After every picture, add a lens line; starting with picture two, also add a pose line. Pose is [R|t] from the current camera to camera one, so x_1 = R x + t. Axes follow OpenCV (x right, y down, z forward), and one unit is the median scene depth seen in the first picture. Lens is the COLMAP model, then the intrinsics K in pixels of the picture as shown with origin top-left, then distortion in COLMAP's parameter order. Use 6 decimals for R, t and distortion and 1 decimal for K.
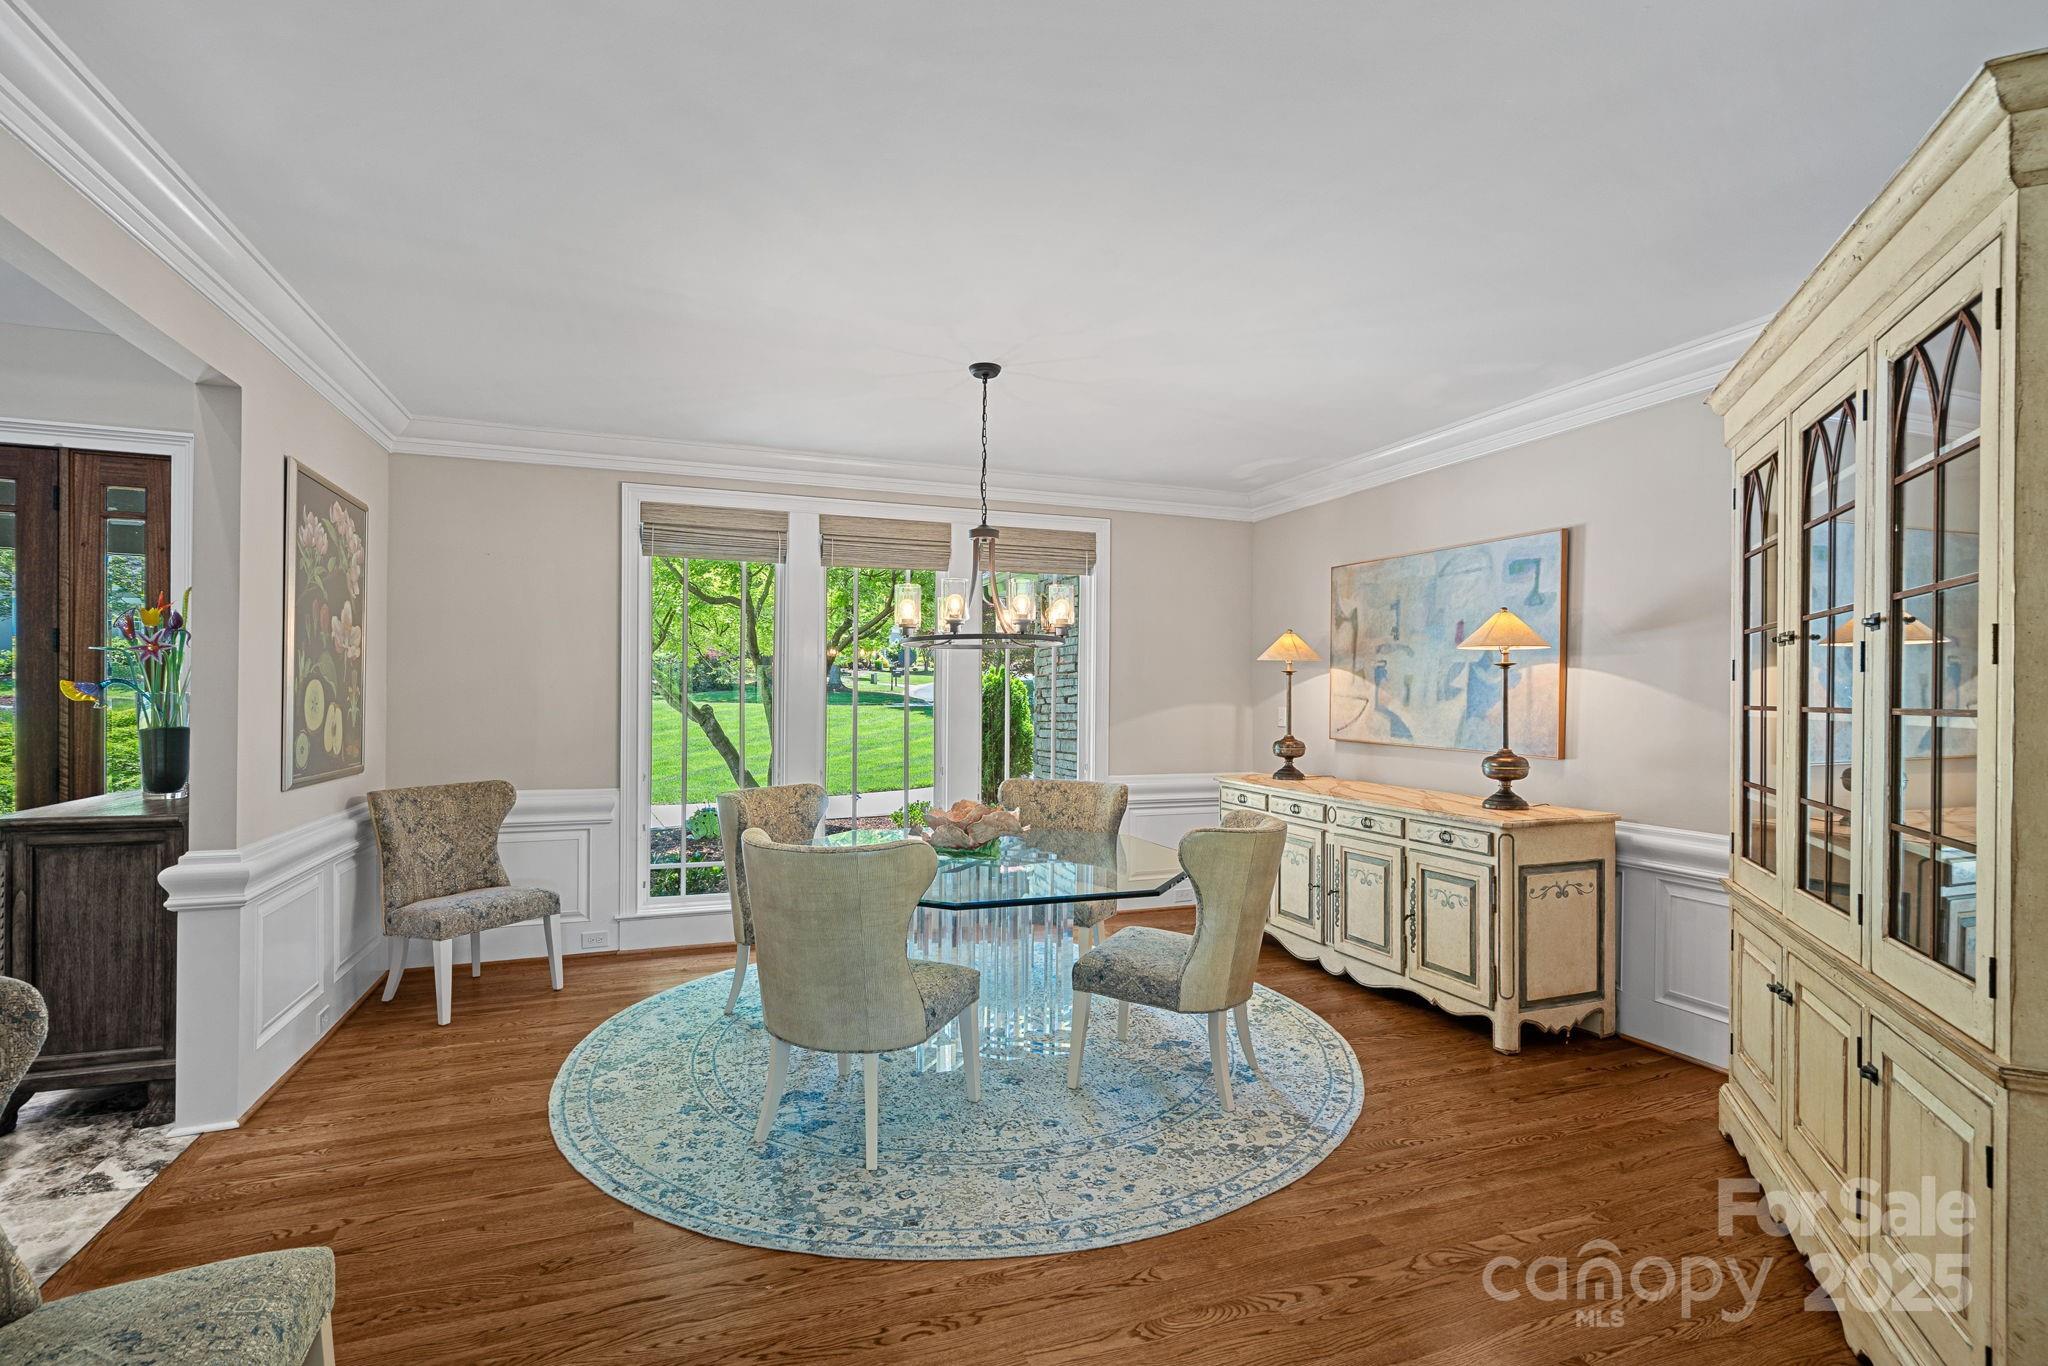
lens RADIAL K [[949.2, 0, 1022.4], [0, 949.2, 687.7], [0, 0, 1]] dist [0.008317, -0.002673]
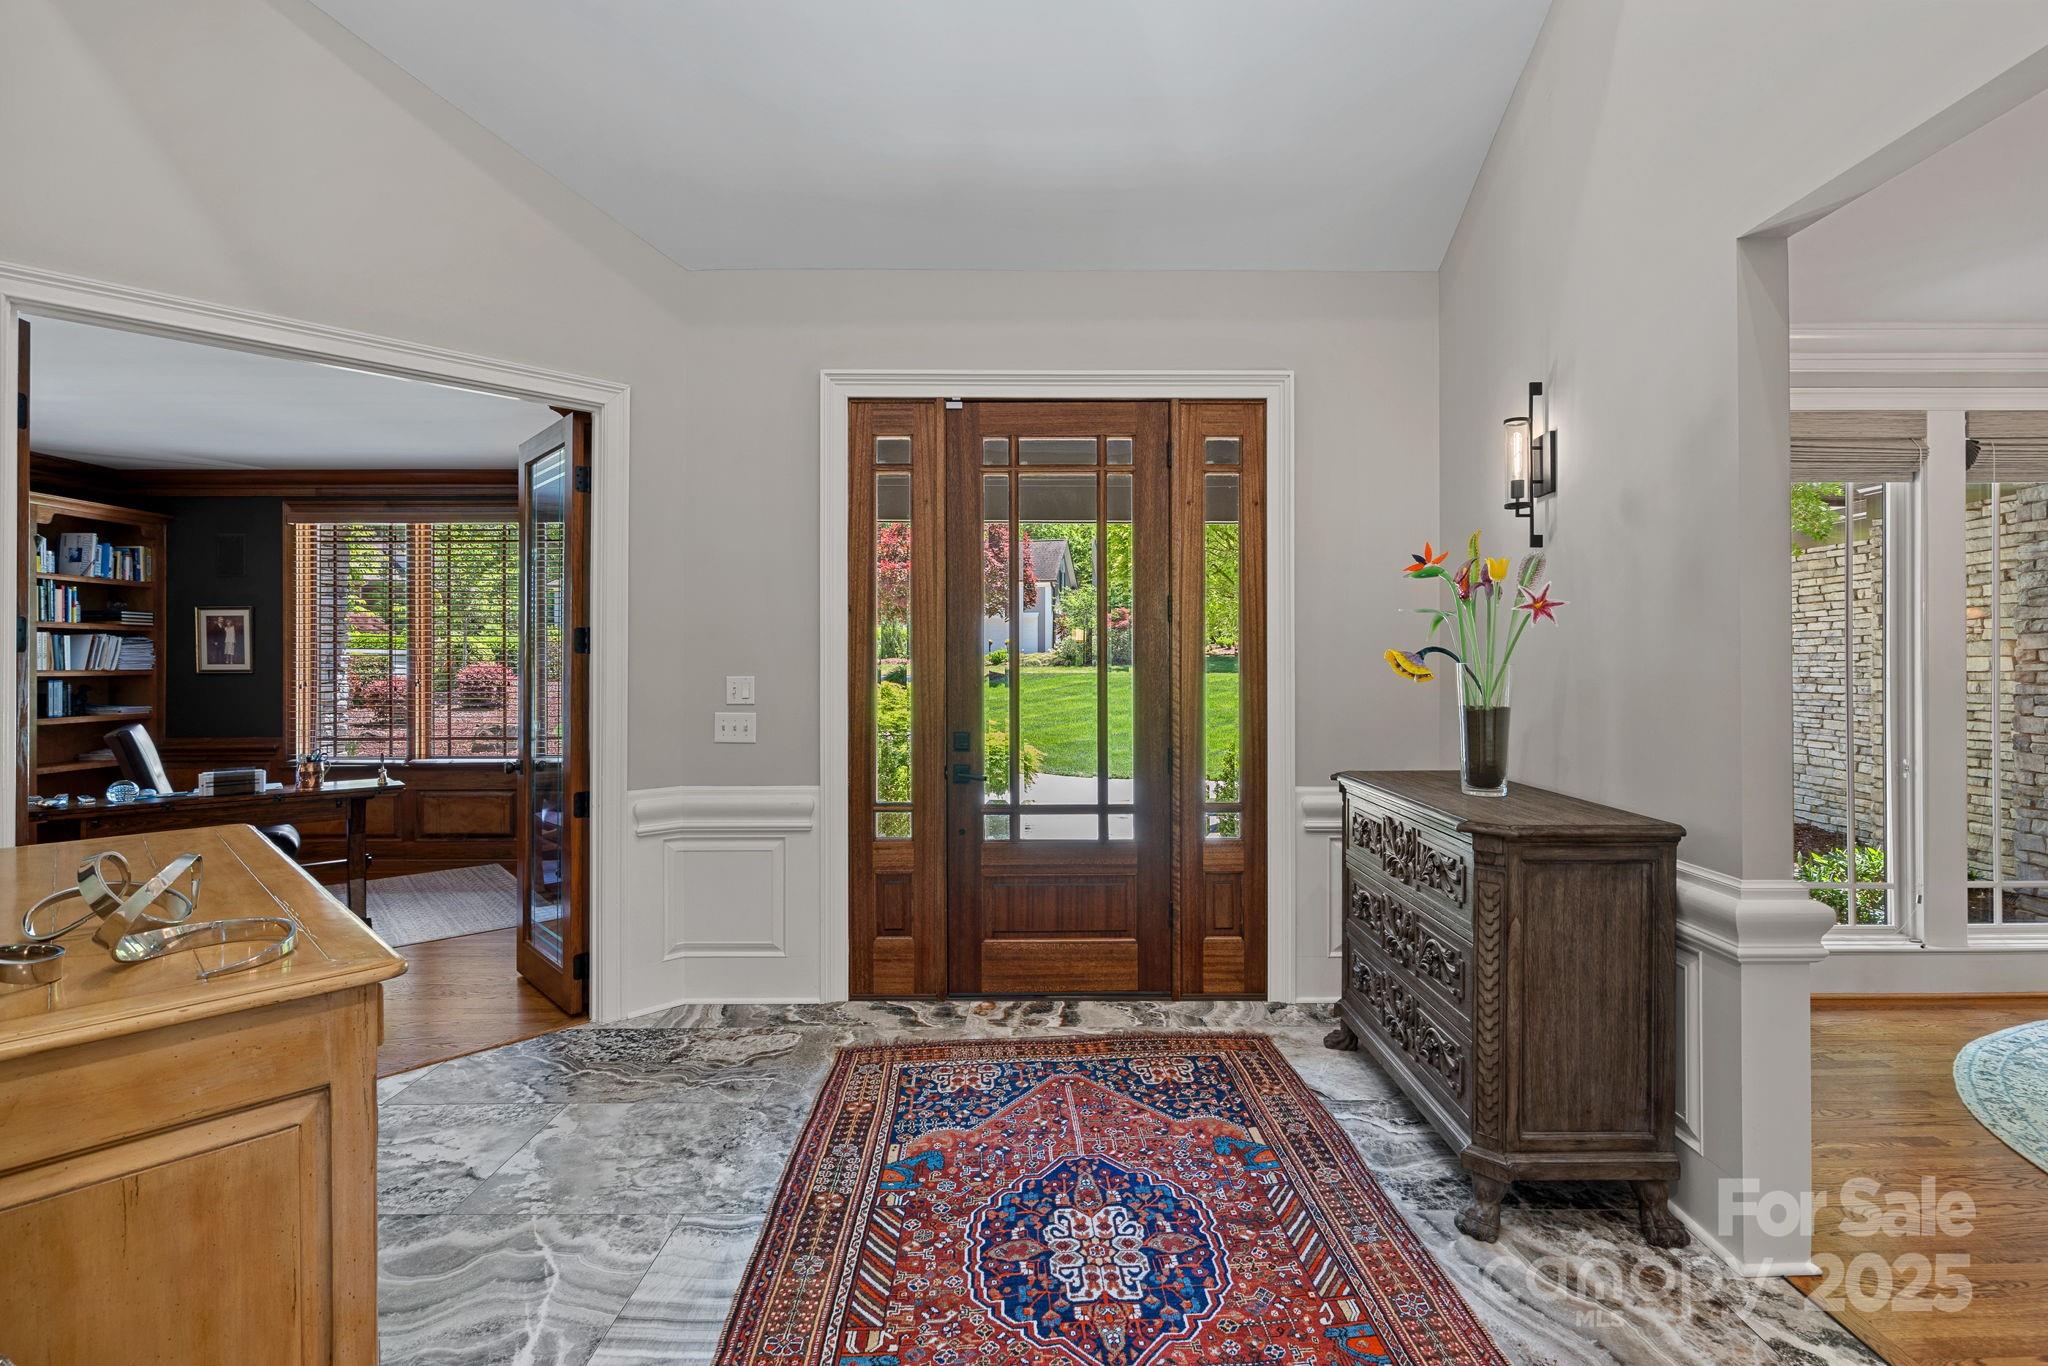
lens RADIAL K [[949.2, 0, 1056.6], [0, 949.2, 660.7], [0, 0, 1]] dist [0.008317, -0.002673]
pose [[0.941545, -0.012030, -0.336672, -1.094925], [0.013035, 0.999915, 0.000725, -0.002395], [0.336634, -0.005071, 0.941622, 0.140243]]
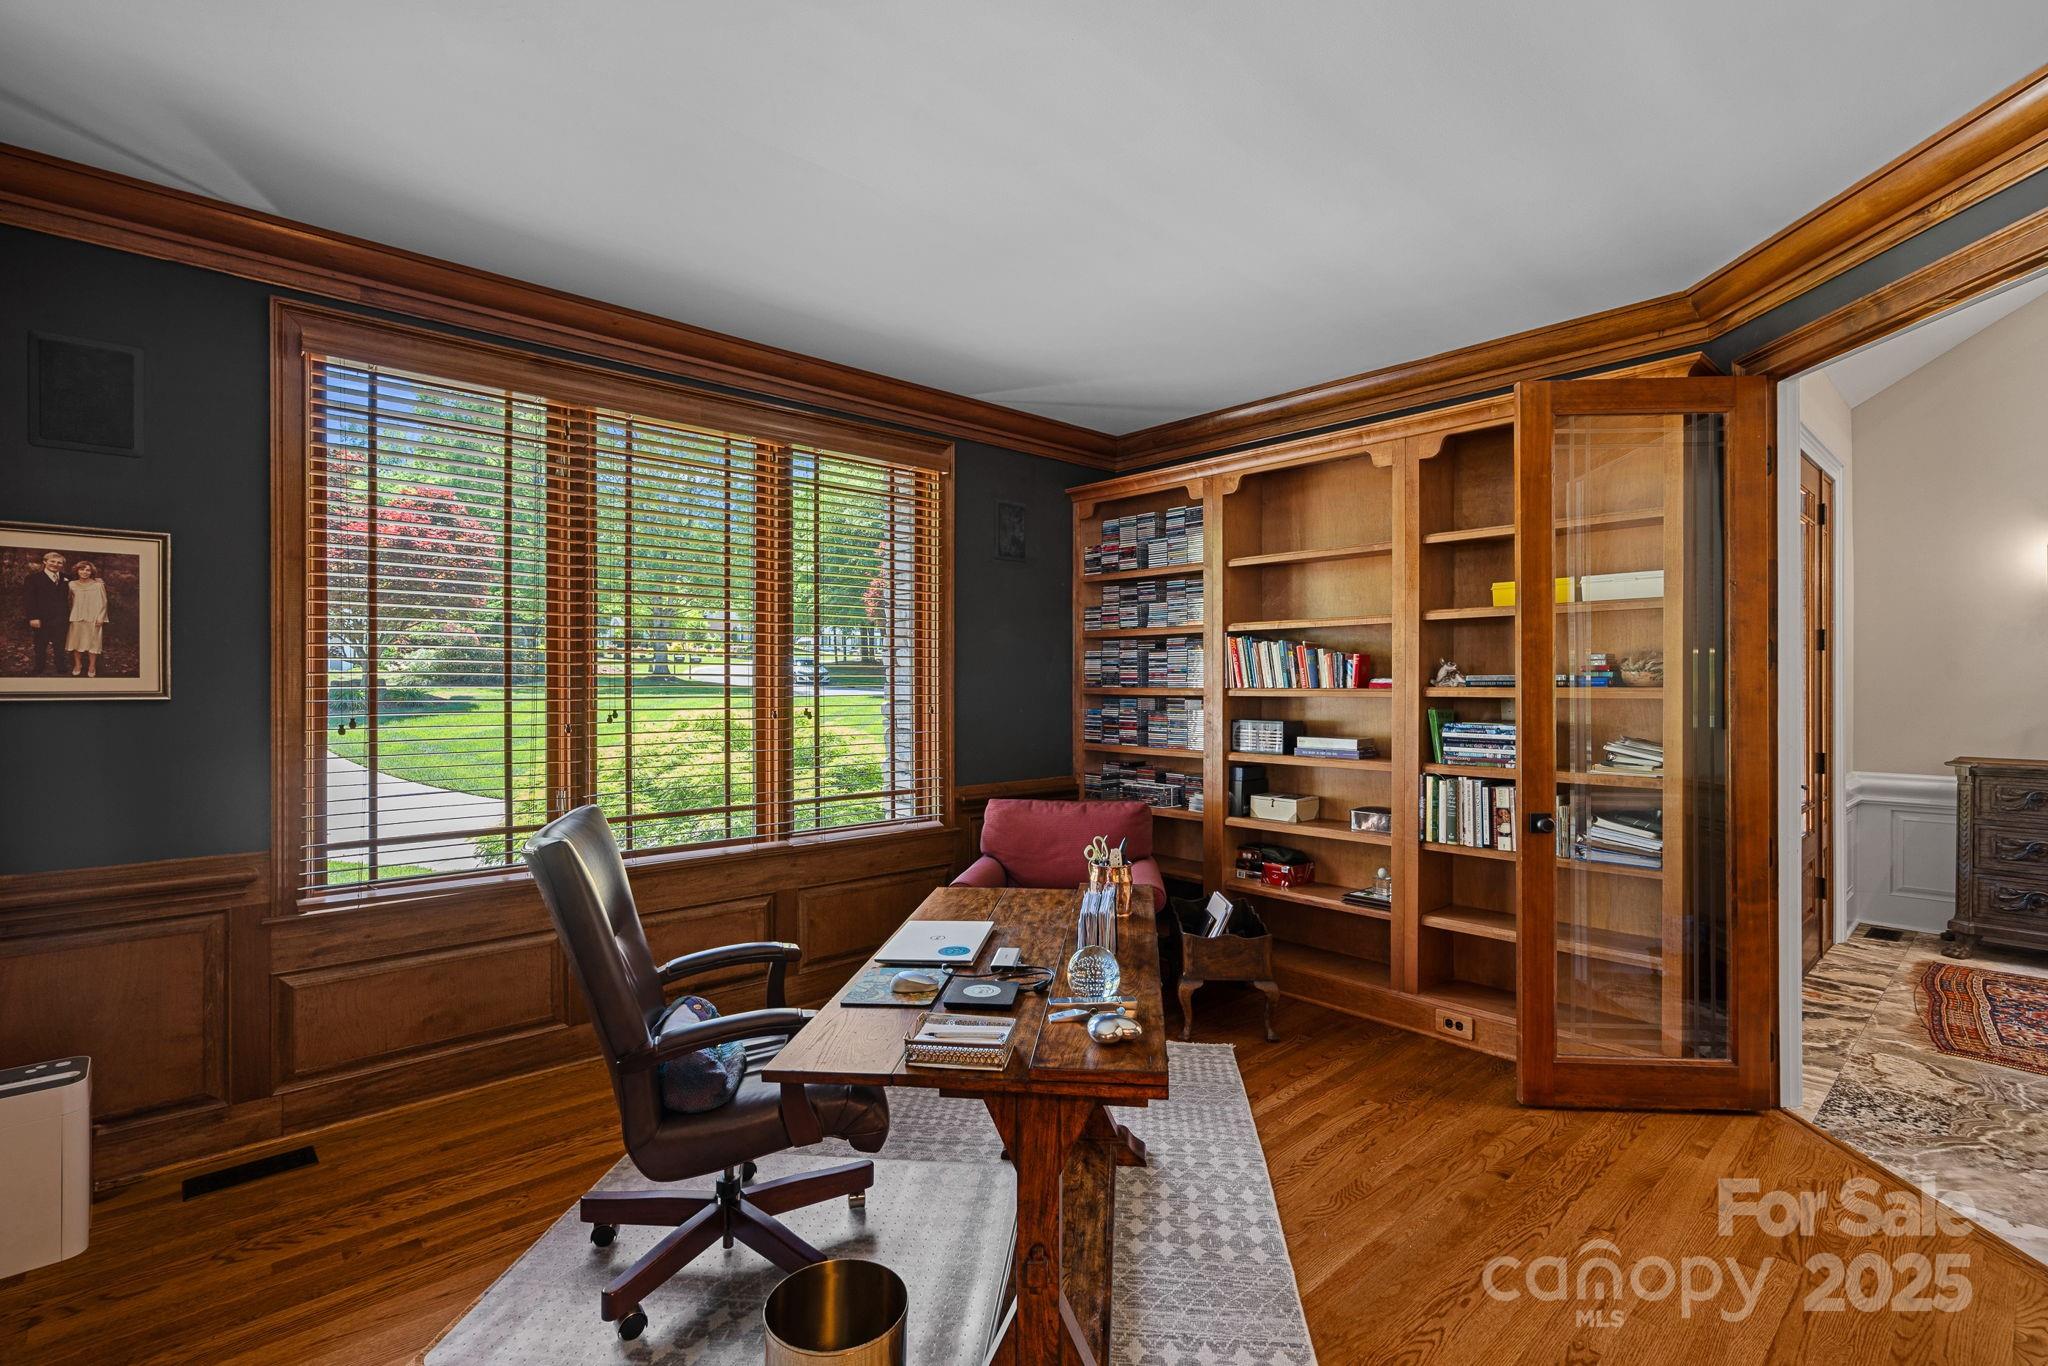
lens RADIAL K [[949.2, 0, 1023.8], [0, 949.2, 677.1], [0, 0, 1]] dist [0.008317, -0.002673]
pose [[0.921805, -0.008491, 0.387560, -2.326734], [0.010890, 0.999933, -0.003993, -0.004162], [-0.387500, 0.007902, 0.921836, 0.333358]]
